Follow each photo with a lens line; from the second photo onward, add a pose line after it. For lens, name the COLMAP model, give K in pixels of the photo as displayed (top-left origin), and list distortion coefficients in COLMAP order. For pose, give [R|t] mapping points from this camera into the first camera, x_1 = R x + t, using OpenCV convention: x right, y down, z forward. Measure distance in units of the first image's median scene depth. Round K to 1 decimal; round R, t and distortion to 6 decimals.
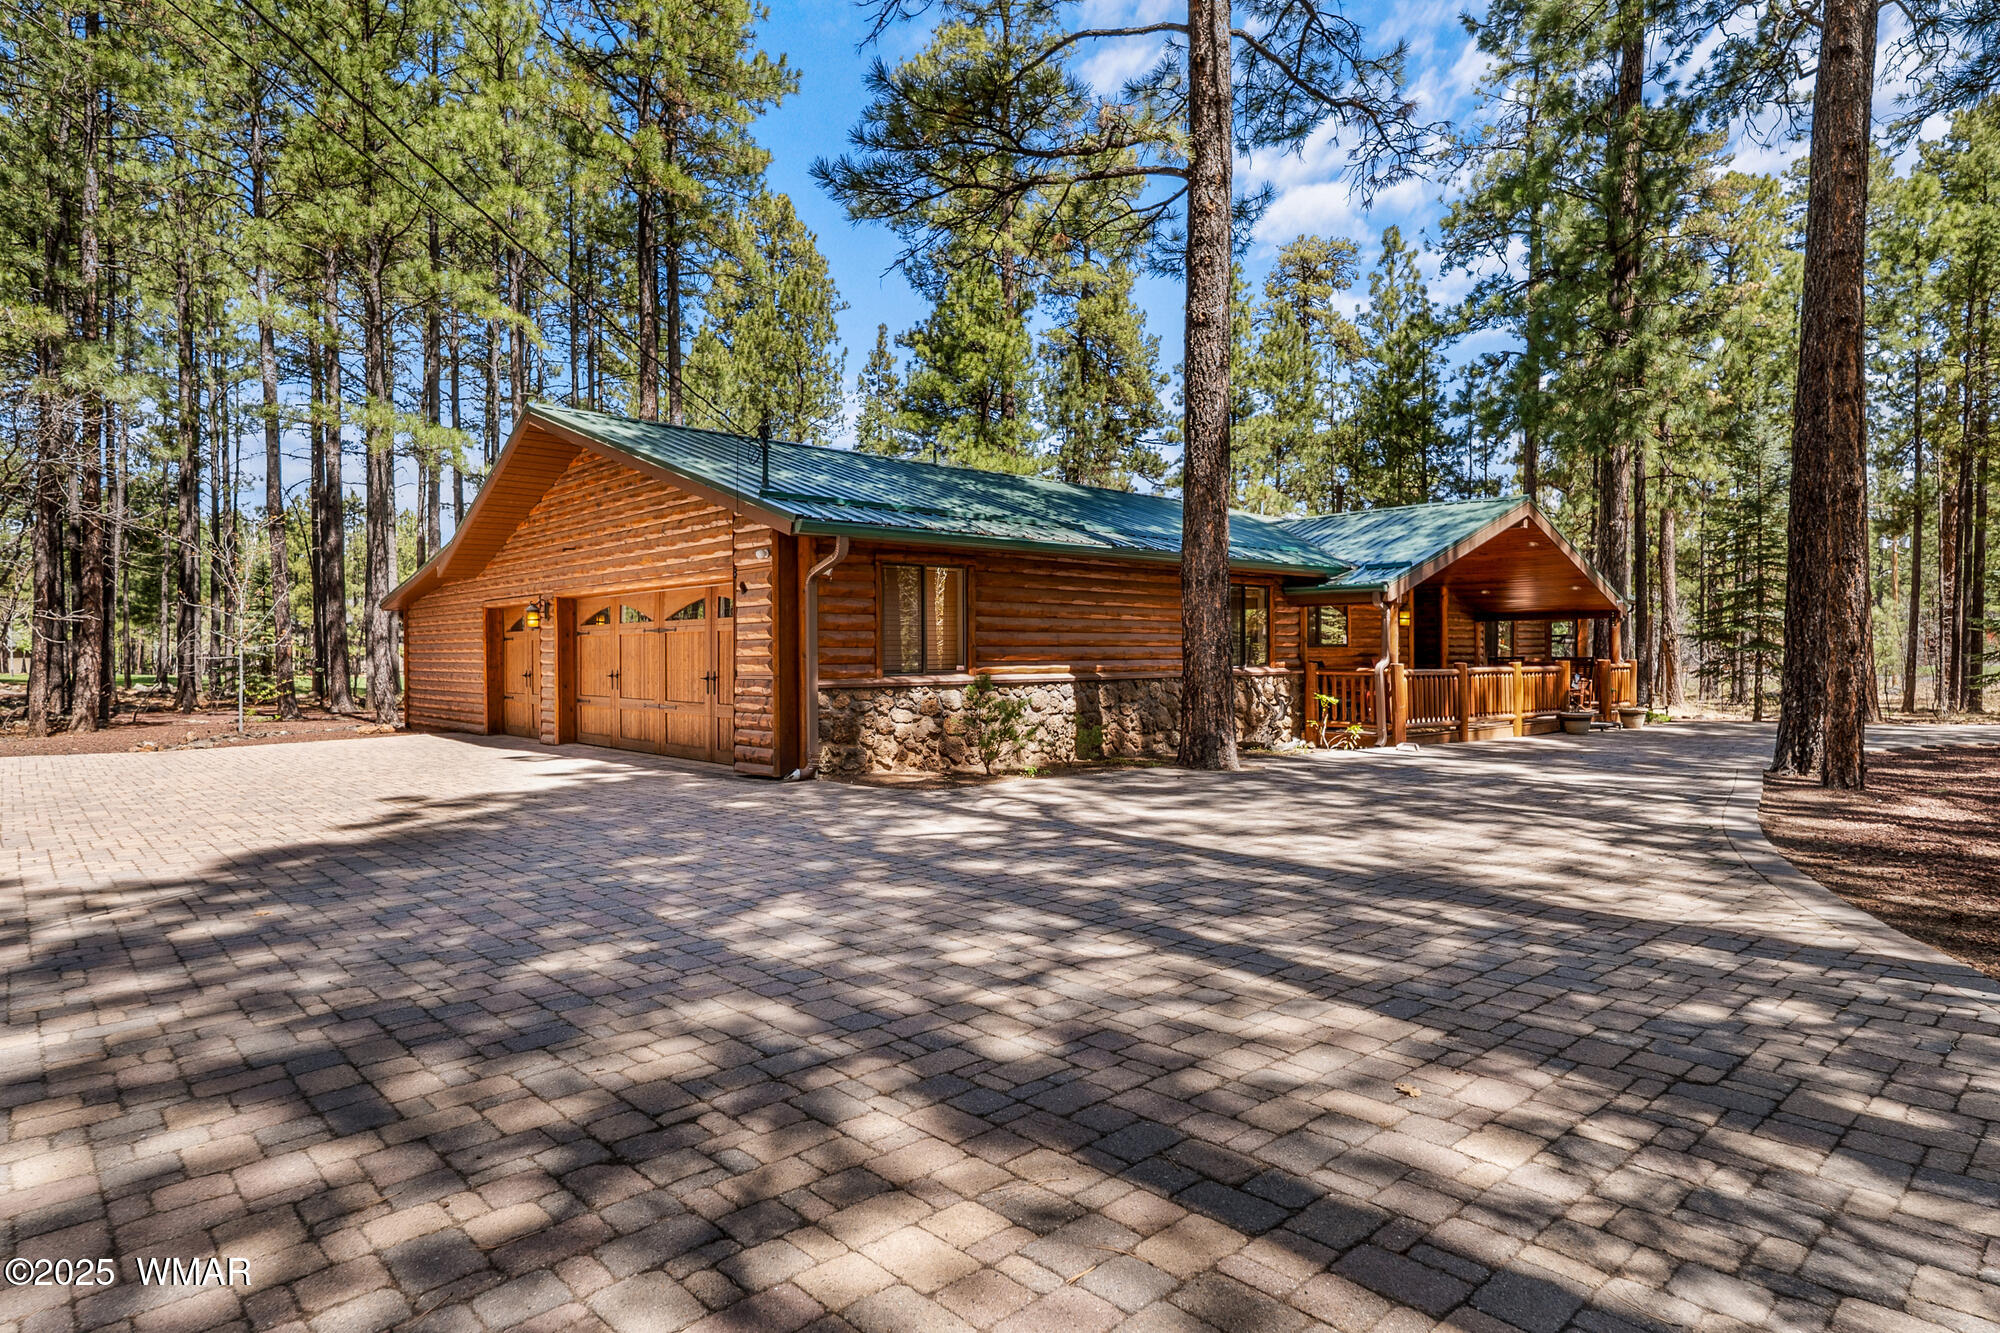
lens RADIAL K [[1079.6, 0, 989.4], [0, 1079.6, 667.7], [0, 0, 1]] dist [-0.000004, -0.000947]
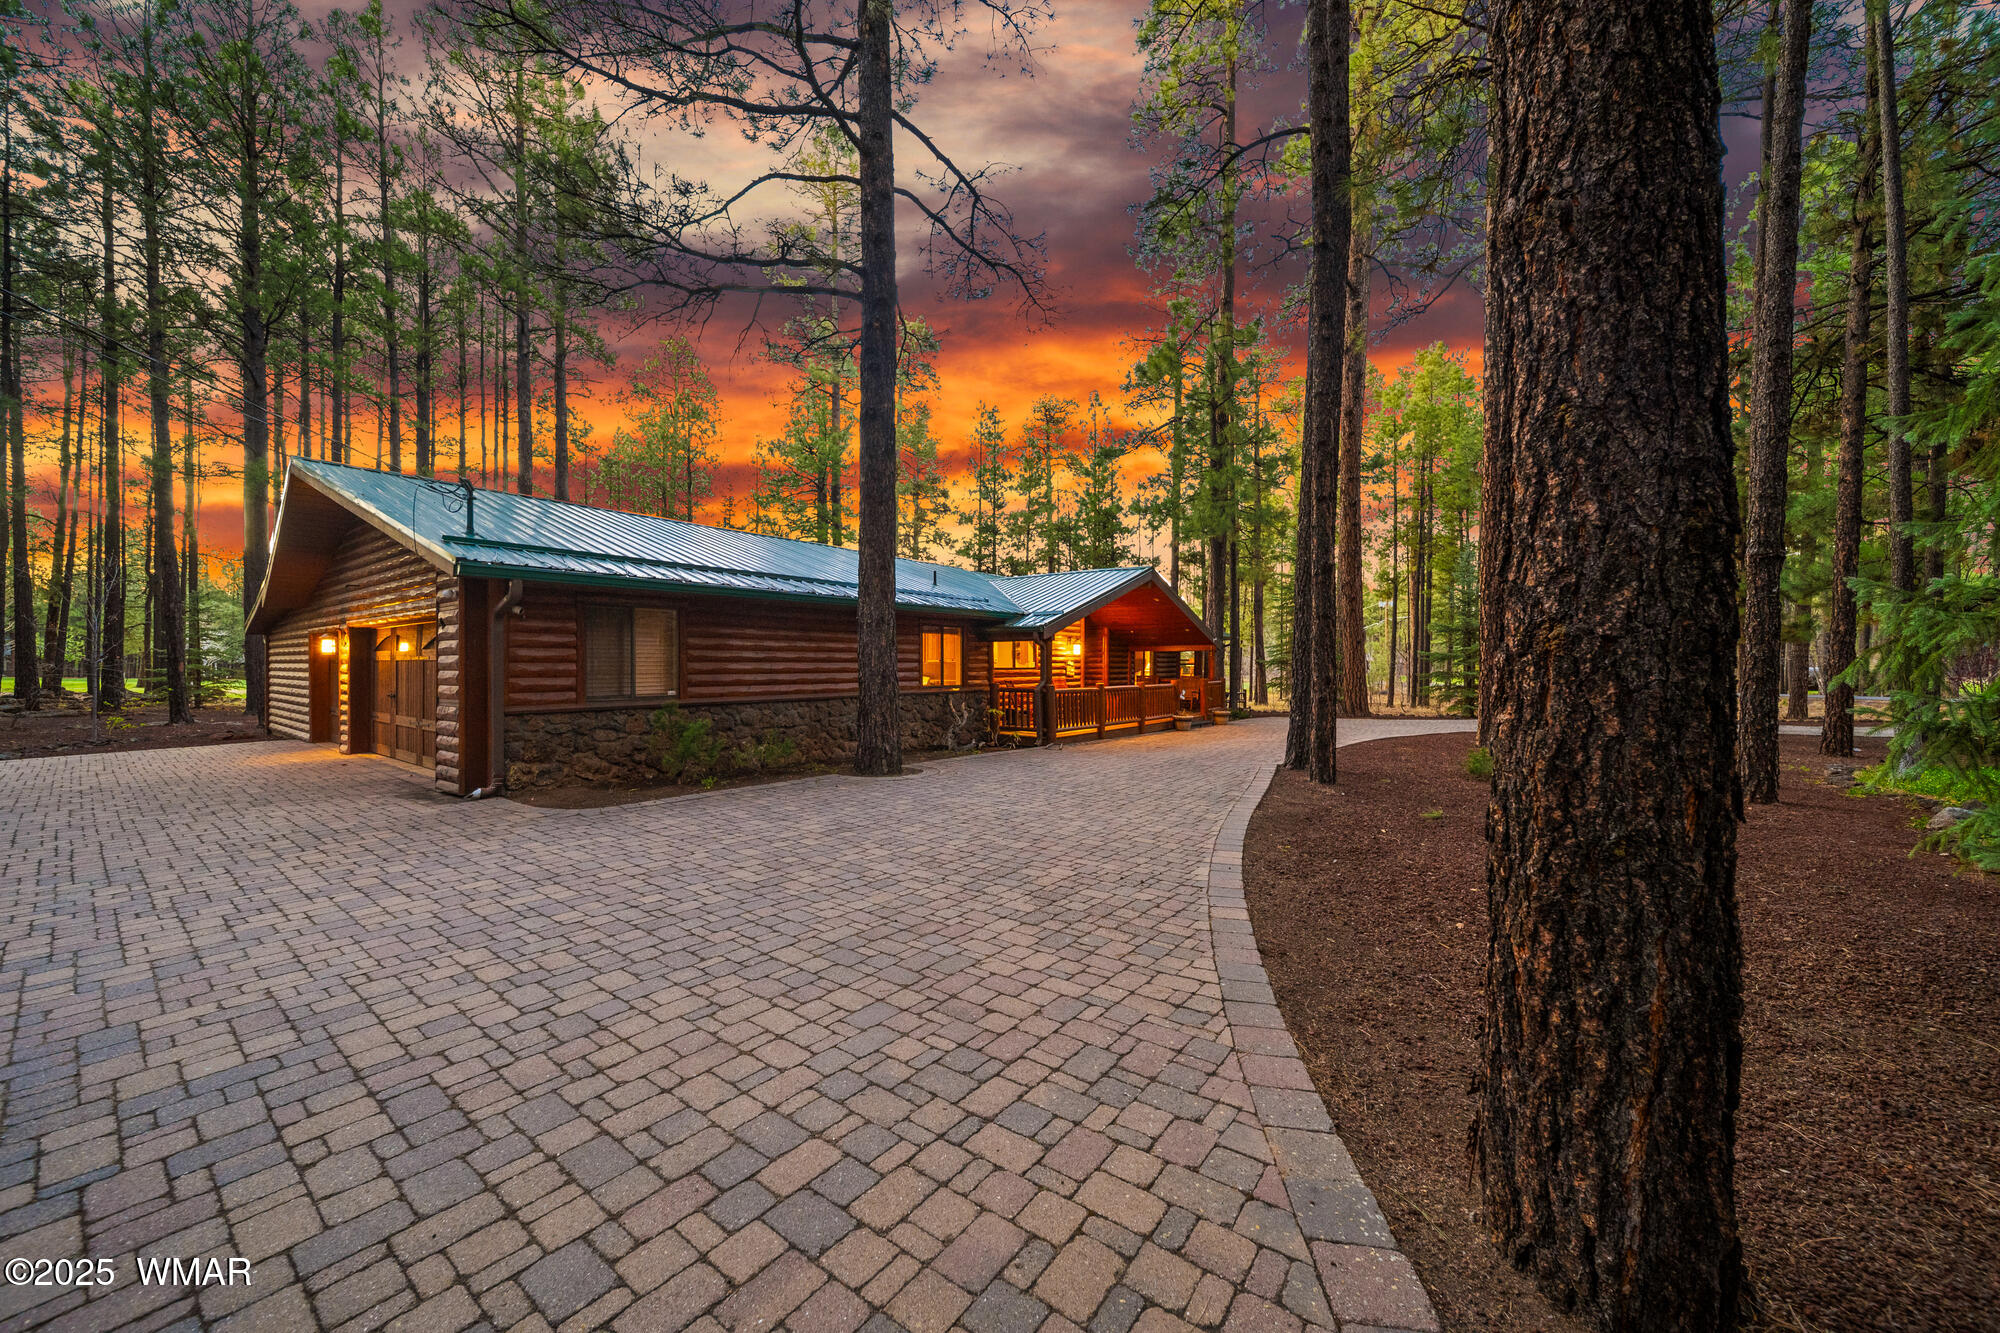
lens RADIAL K [[713.1, 0, 998.0], [0, 713.1, 667.8], [0, 0, 1]] dist [-0.002121, -0.000159]
pose [[0.981681, 0.006114, 0.190433, 0.138112], [-0.004399, 0.999946, -0.009427, -0.016547], [-0.190480, 0.008416, 0.981655, 0.121309]]
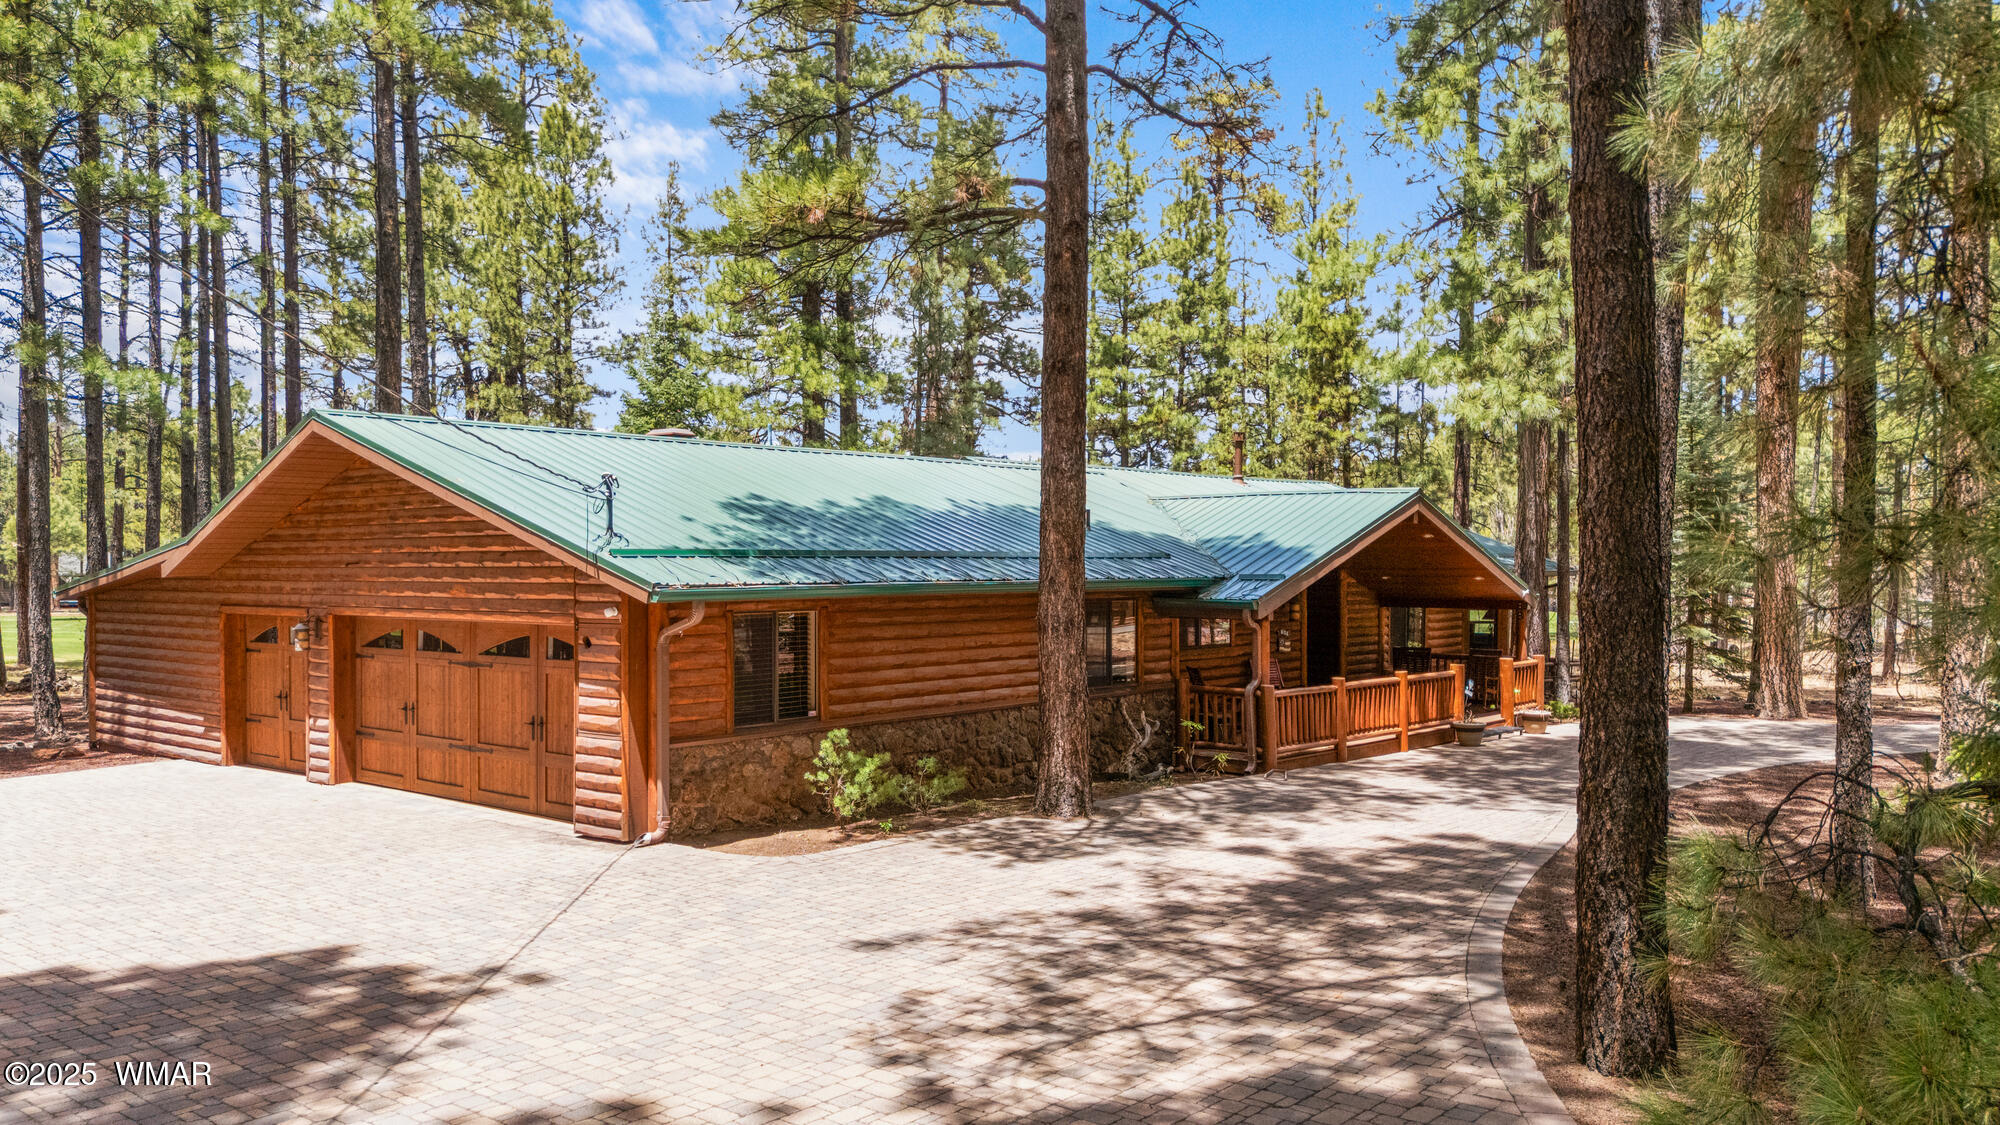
lens RADIAL K [[1468.7, 0, 1008.9], [0, 1468.7, 603.6], [0, 0, 1]] dist [0.043549, -0.003042]
pose [[0.991050, 0.001547, 0.133485, -0.021256], [-0.002776, 0.999955, 0.009017, -0.086007], [-0.133466, -0.009307, 0.991010, -0.252213]]
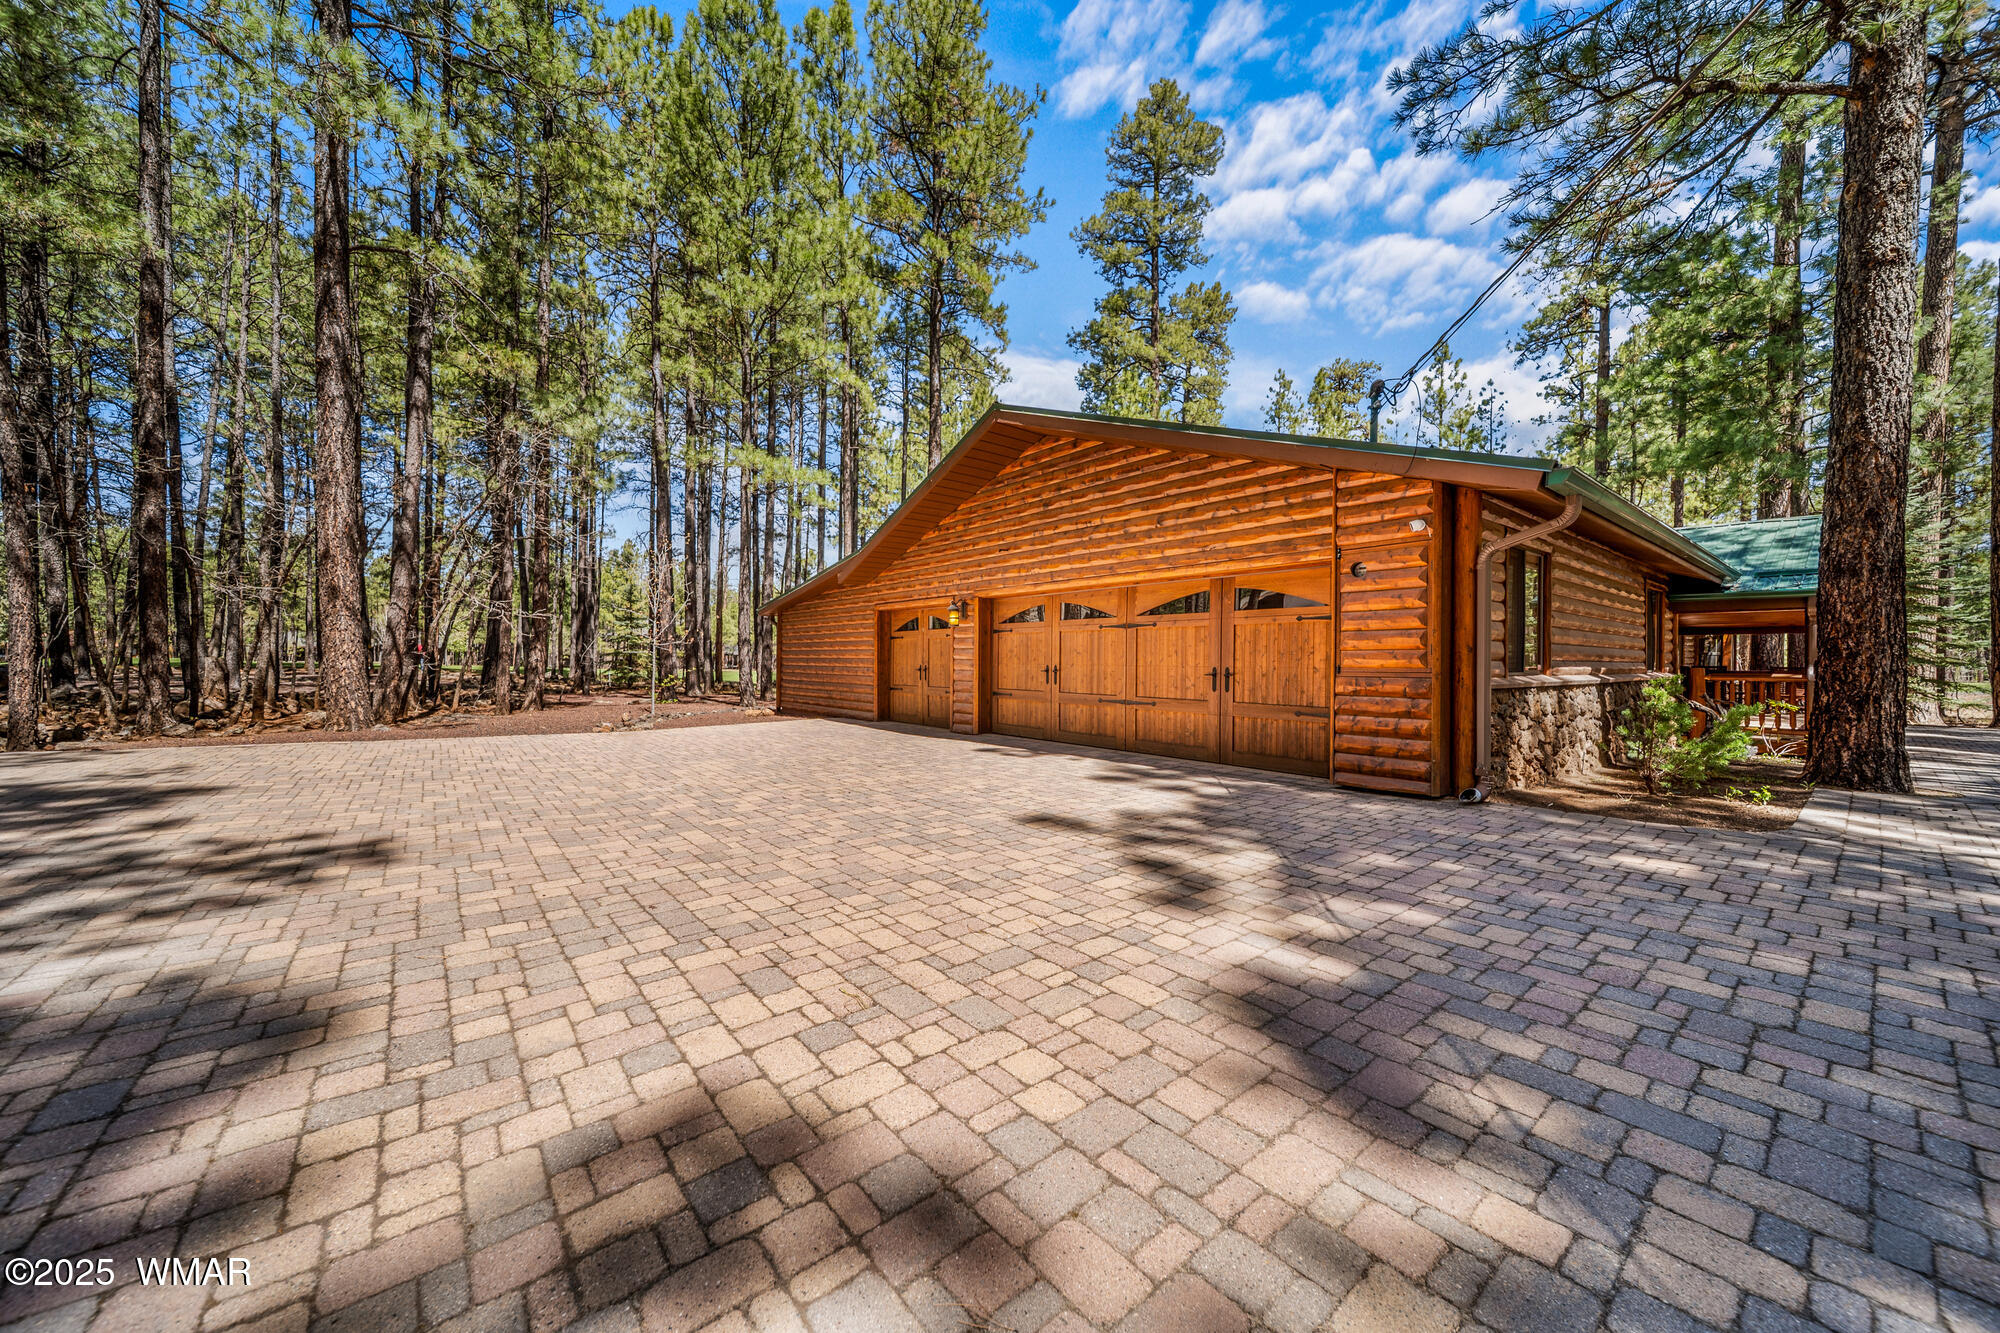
lens RADIAL K [[713.1, 0, 988.6], [0, 713.1, 662.6], [0, 0, 1]] dist [-0.002121, -0.000159]
pose [[0.997288, 0.013915, -0.072269, -0.338379], [-0.014766, 0.999828, -0.011252, 0.007647], [0.072100, 0.012288, 0.997322, 0.295053]]
